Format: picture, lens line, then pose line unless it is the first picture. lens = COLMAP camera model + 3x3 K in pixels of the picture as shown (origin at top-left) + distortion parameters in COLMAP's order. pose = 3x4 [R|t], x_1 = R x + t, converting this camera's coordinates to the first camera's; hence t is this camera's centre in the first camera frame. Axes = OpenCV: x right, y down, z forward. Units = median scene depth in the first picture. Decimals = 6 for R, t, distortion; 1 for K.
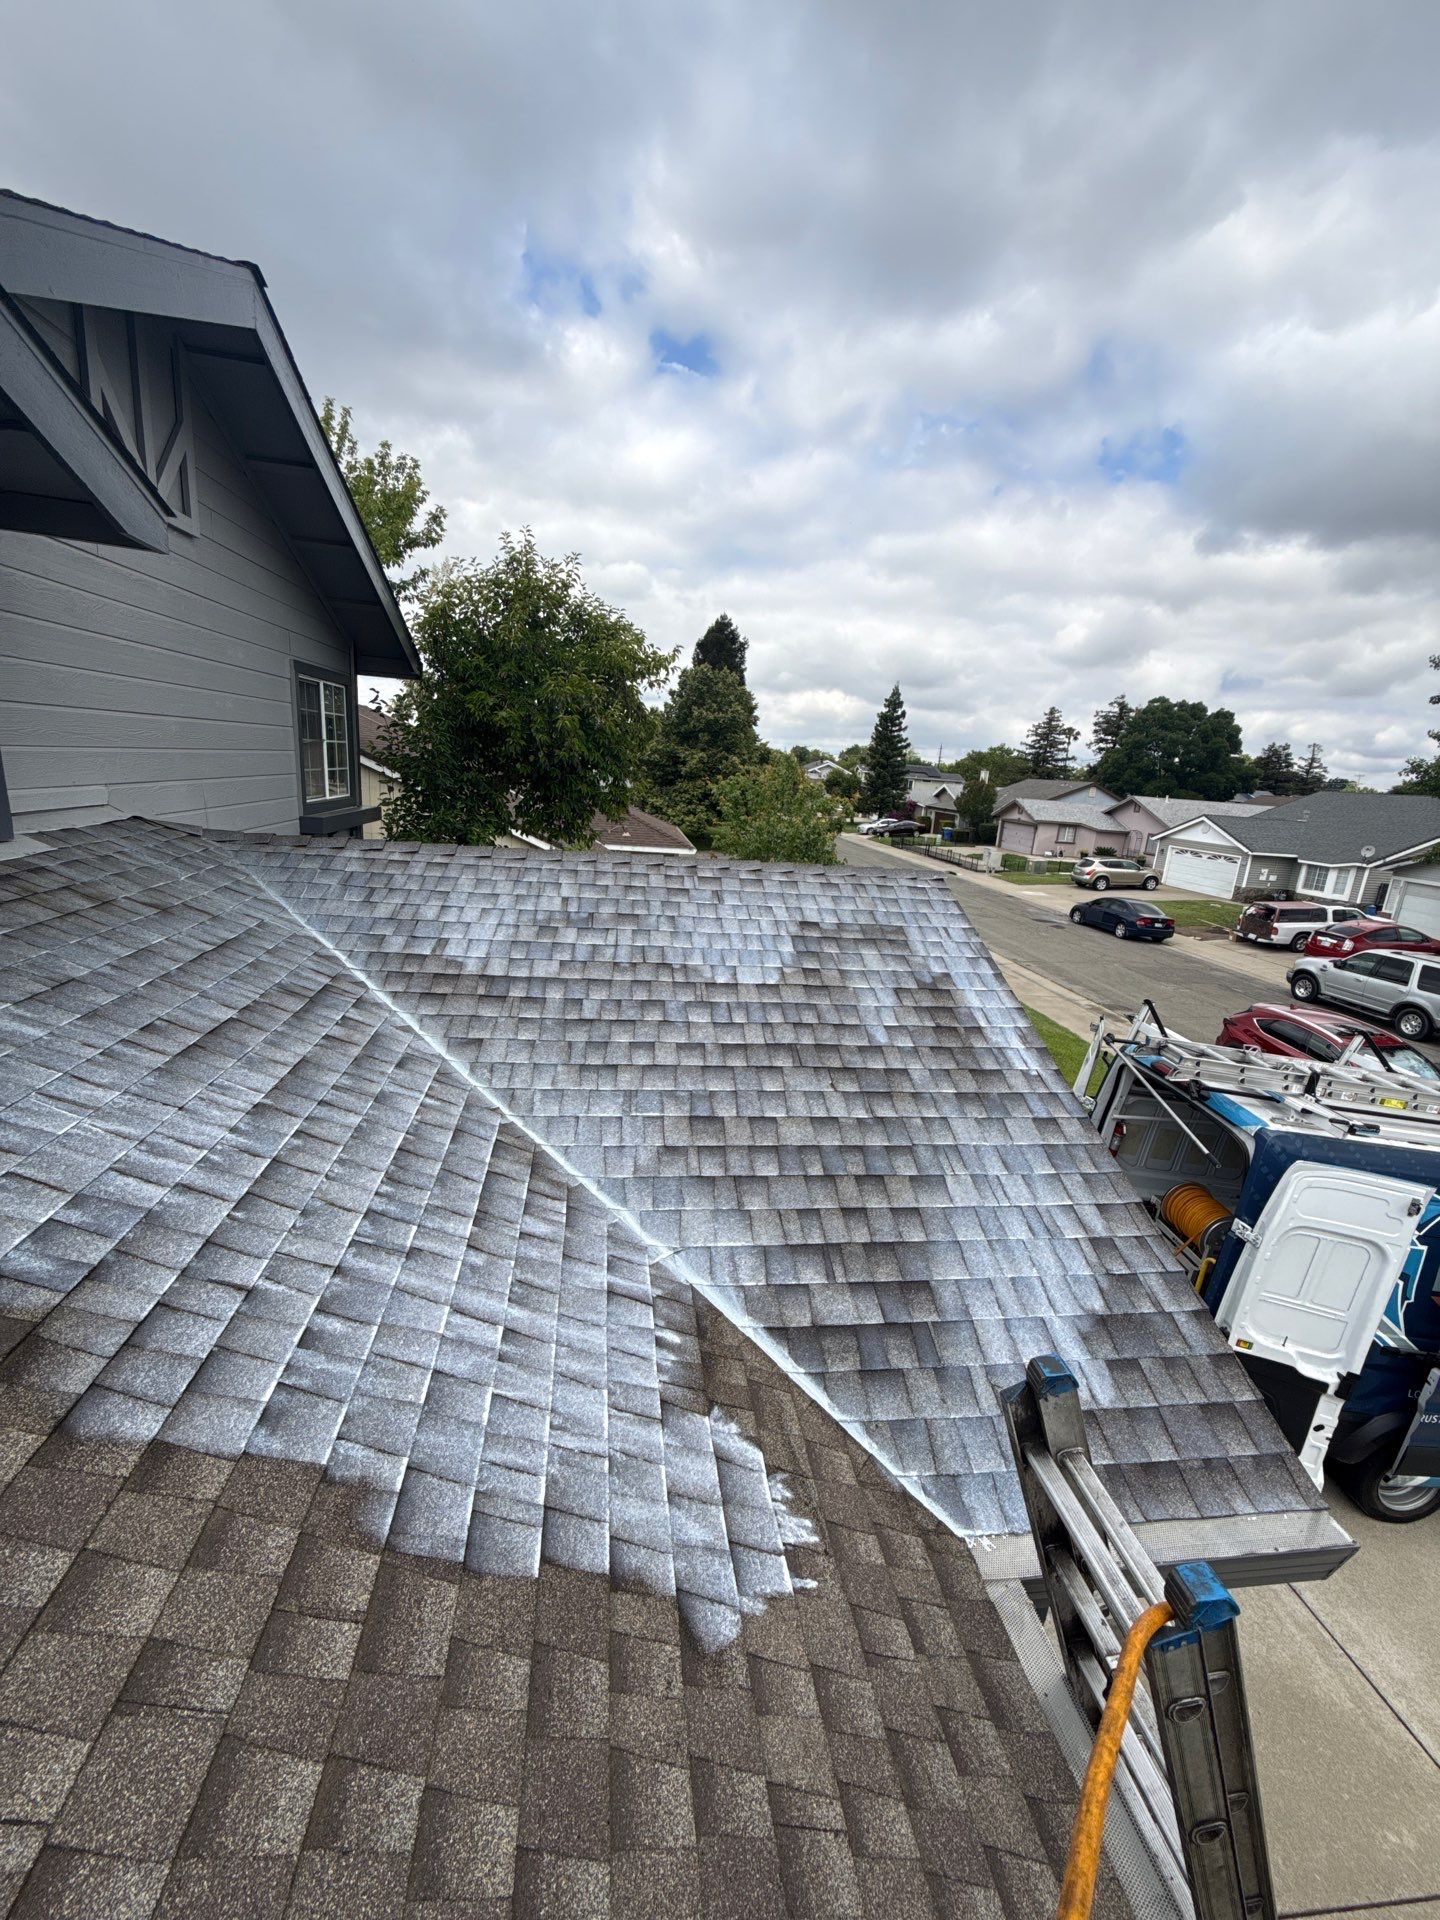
lens RADIAL K [[768.3, 0, 721.4], [0, 768.3, 956.9], [0, 0, 1]] dist [0.006987, -0.001331]
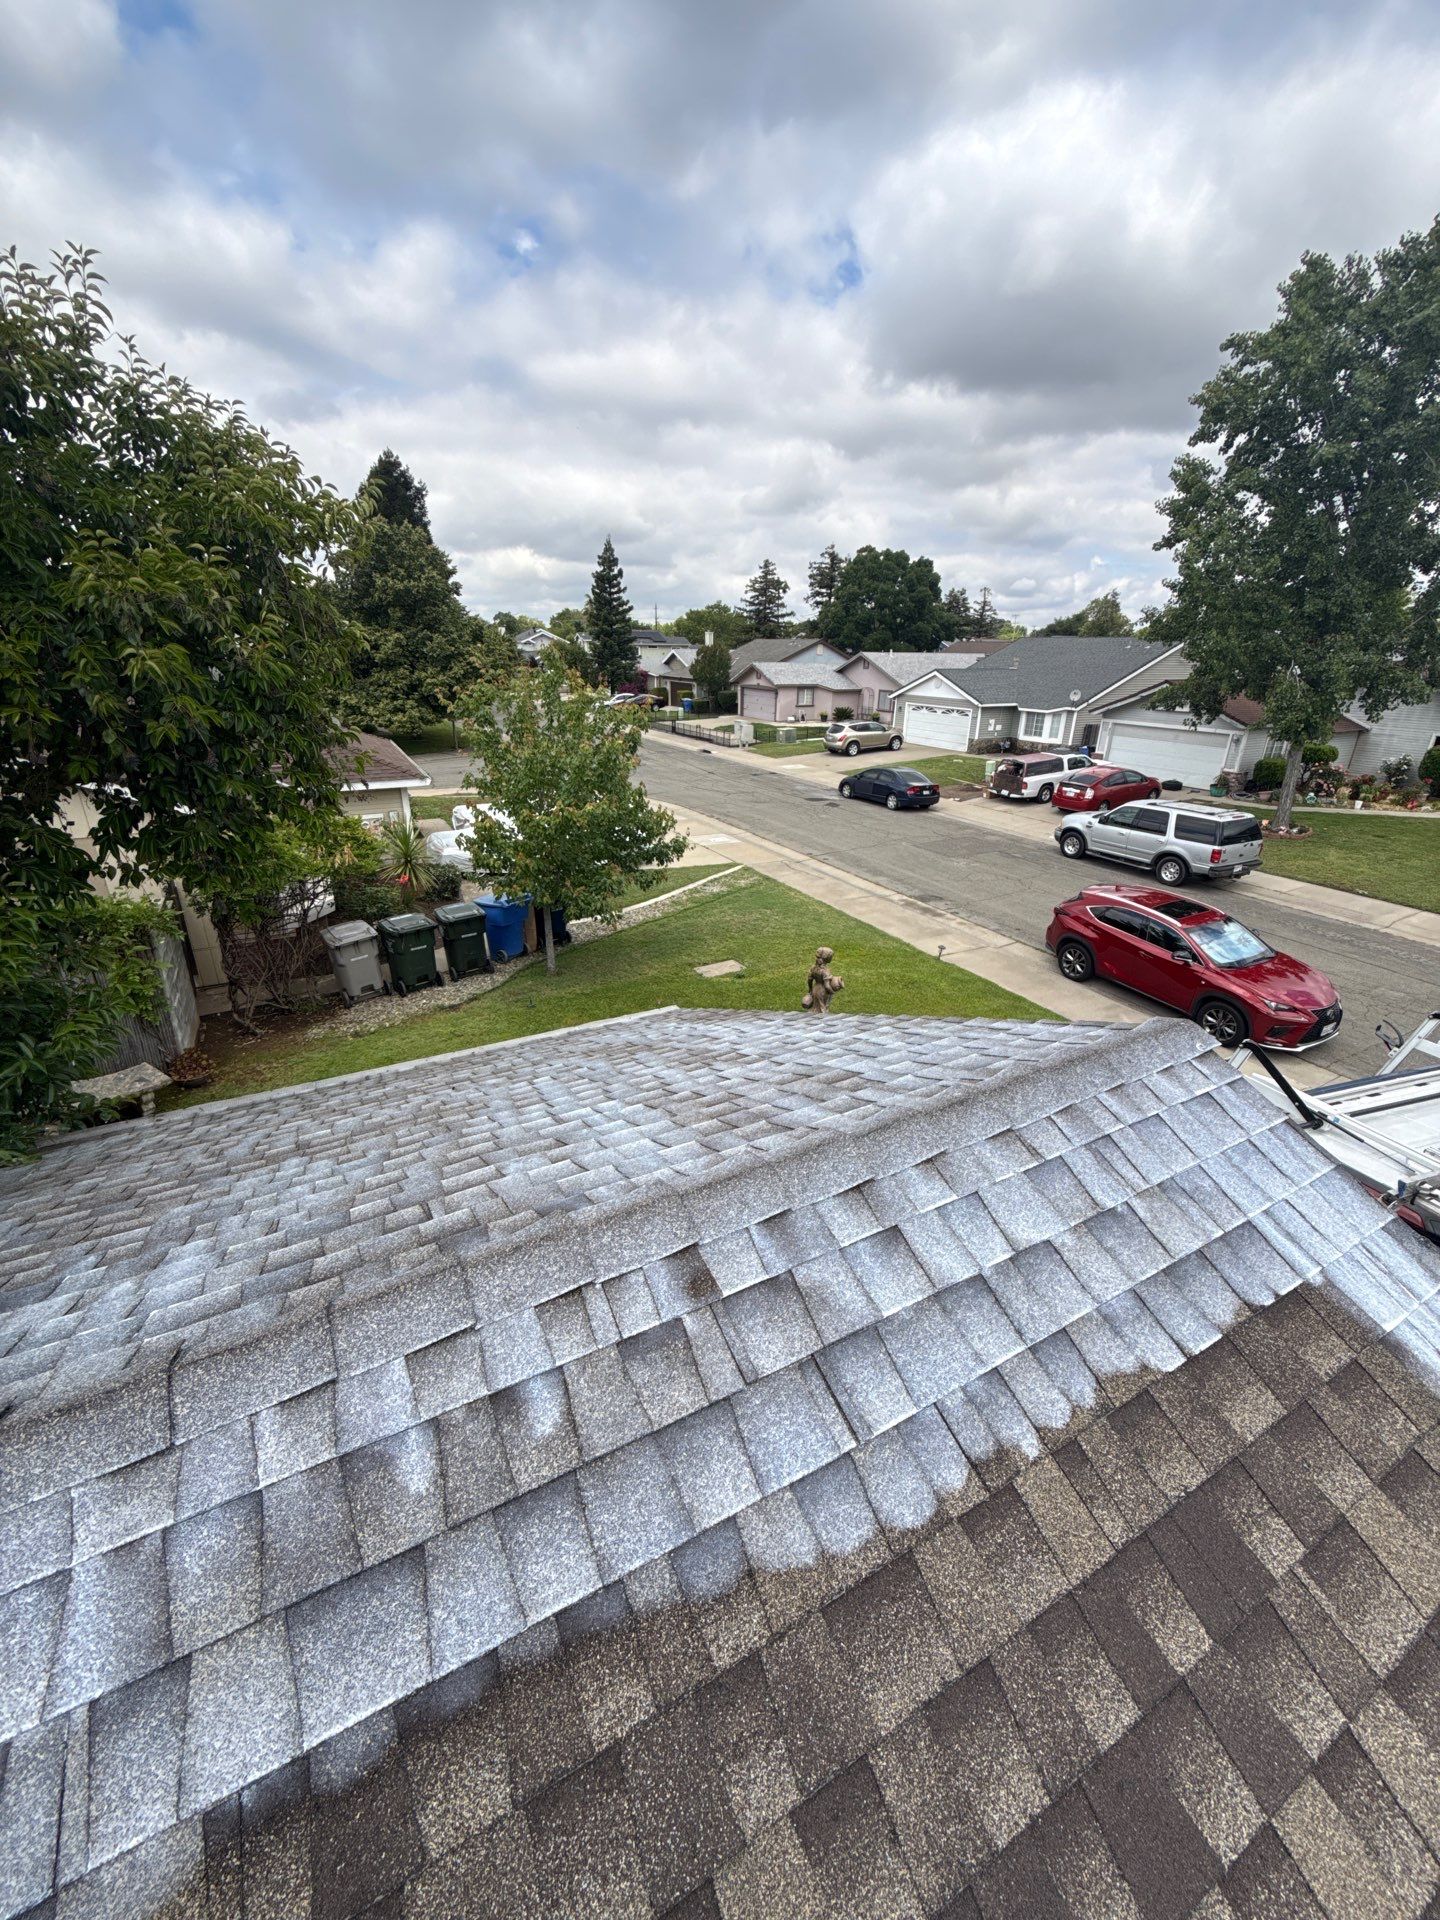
lens RADIAL K [[768.3, 0, 723.6], [0, 768.3, 954.6], [0, 0, 1]] dist [0.006987, -0.001331]
pose [[0.935797, -0.185233, 0.299955, -0.015425], [0.136462, 0.974838, 0.176266, -0.046252], [-0.325058, -0.124016, 0.937527, 0.120522]]
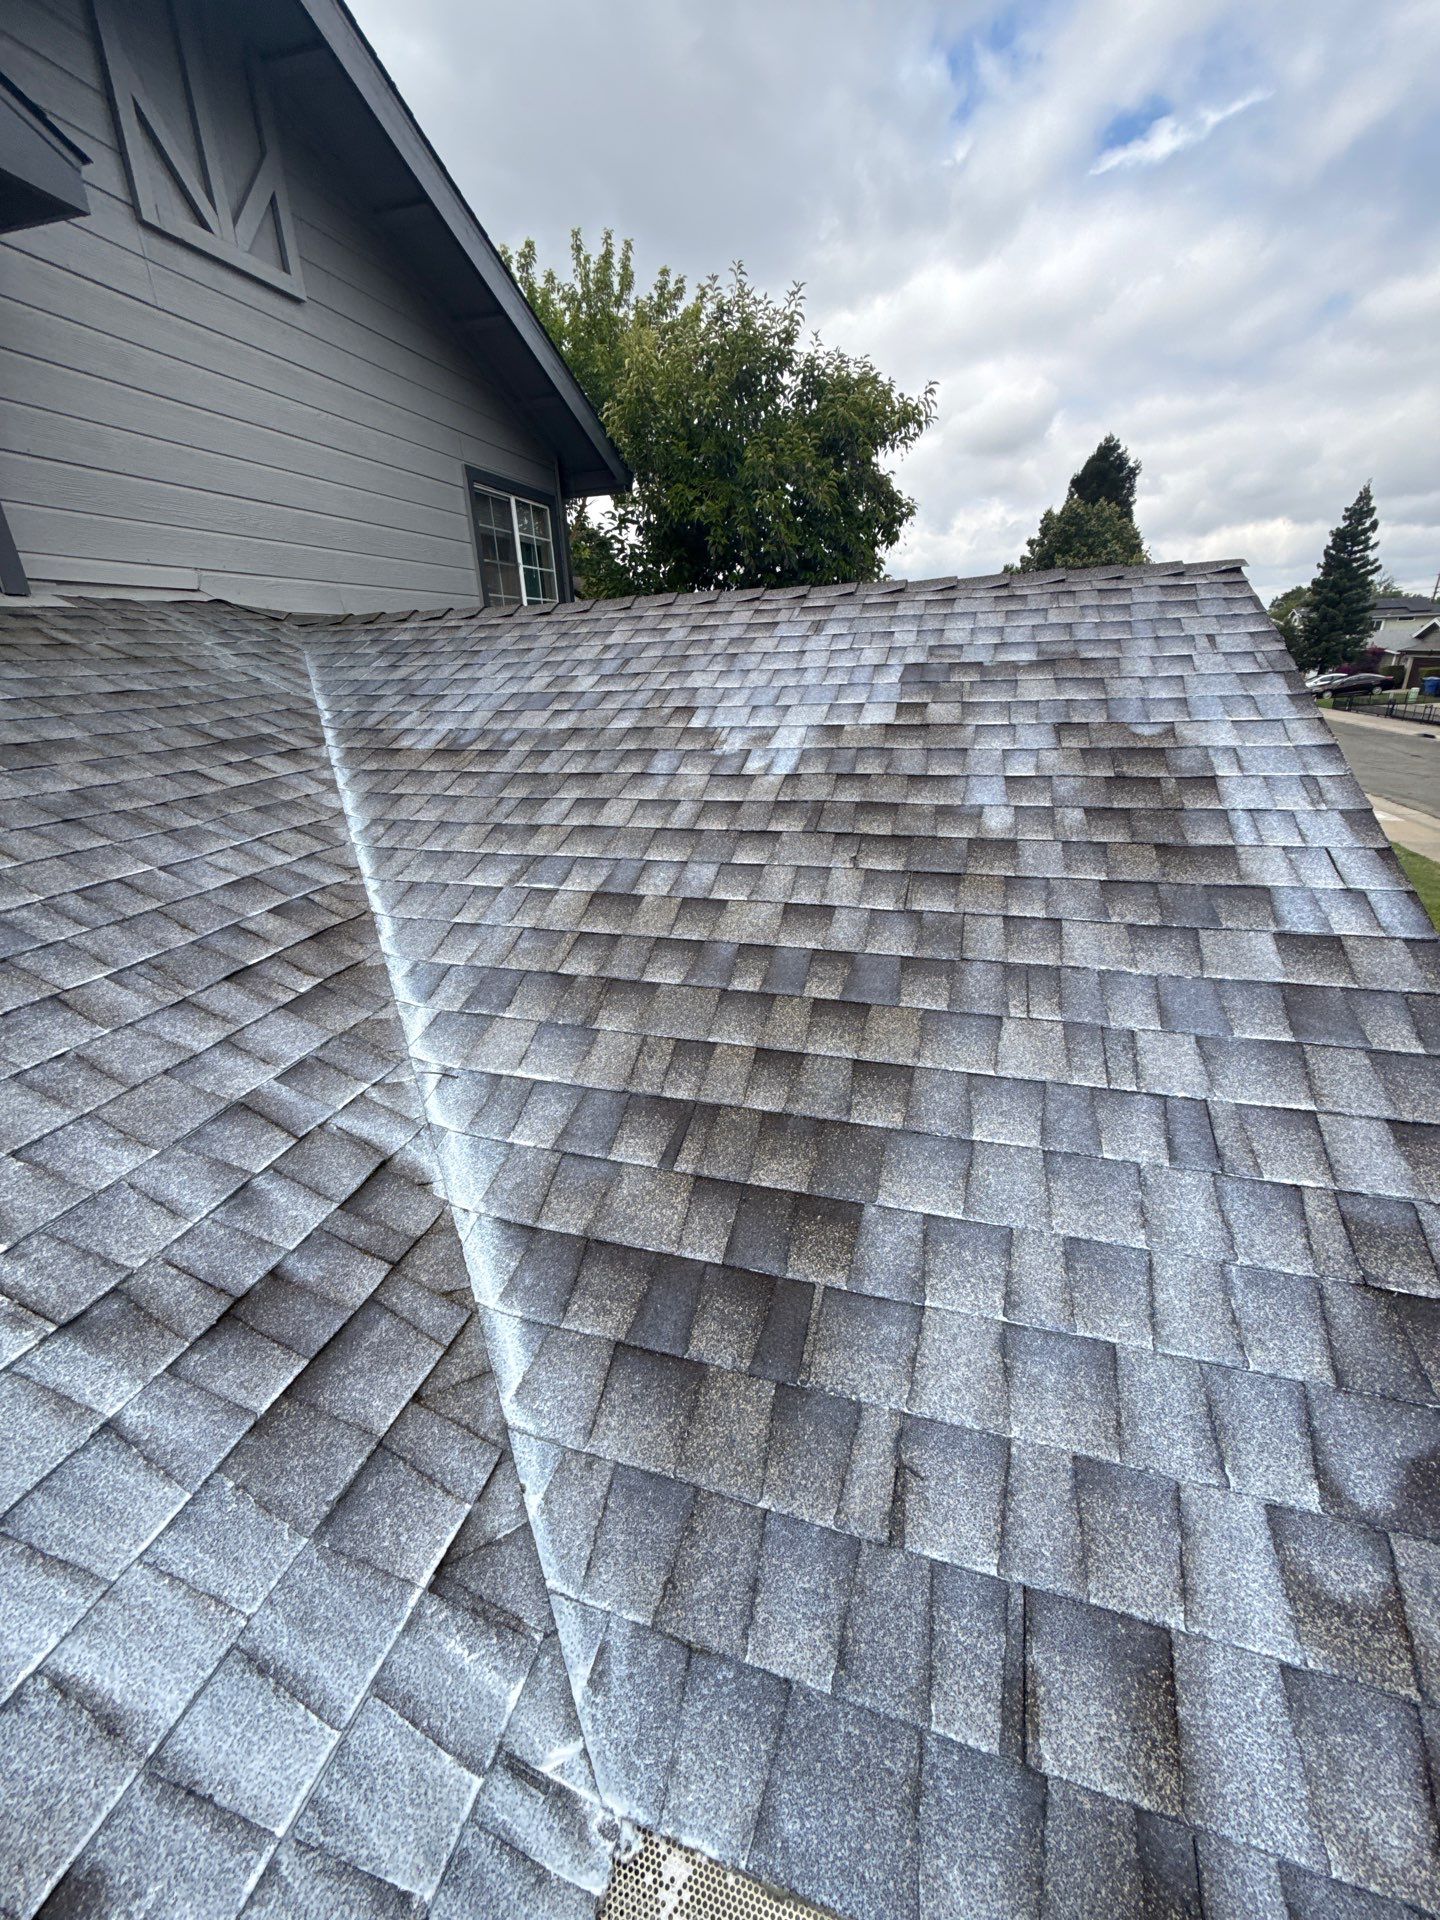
lens RADIAL K [[768.3, 0, 719.4], [0, 768.3, 951.5], [0, 0, 1]] dist [0.006987, -0.001331]
pose [[0.900504, 0.058891, -0.430841, 0.035467], [-0.008343, 0.992945, 0.118286, 0.019643], [0.434767, -0.102922, 0.894642, 0.051530]]
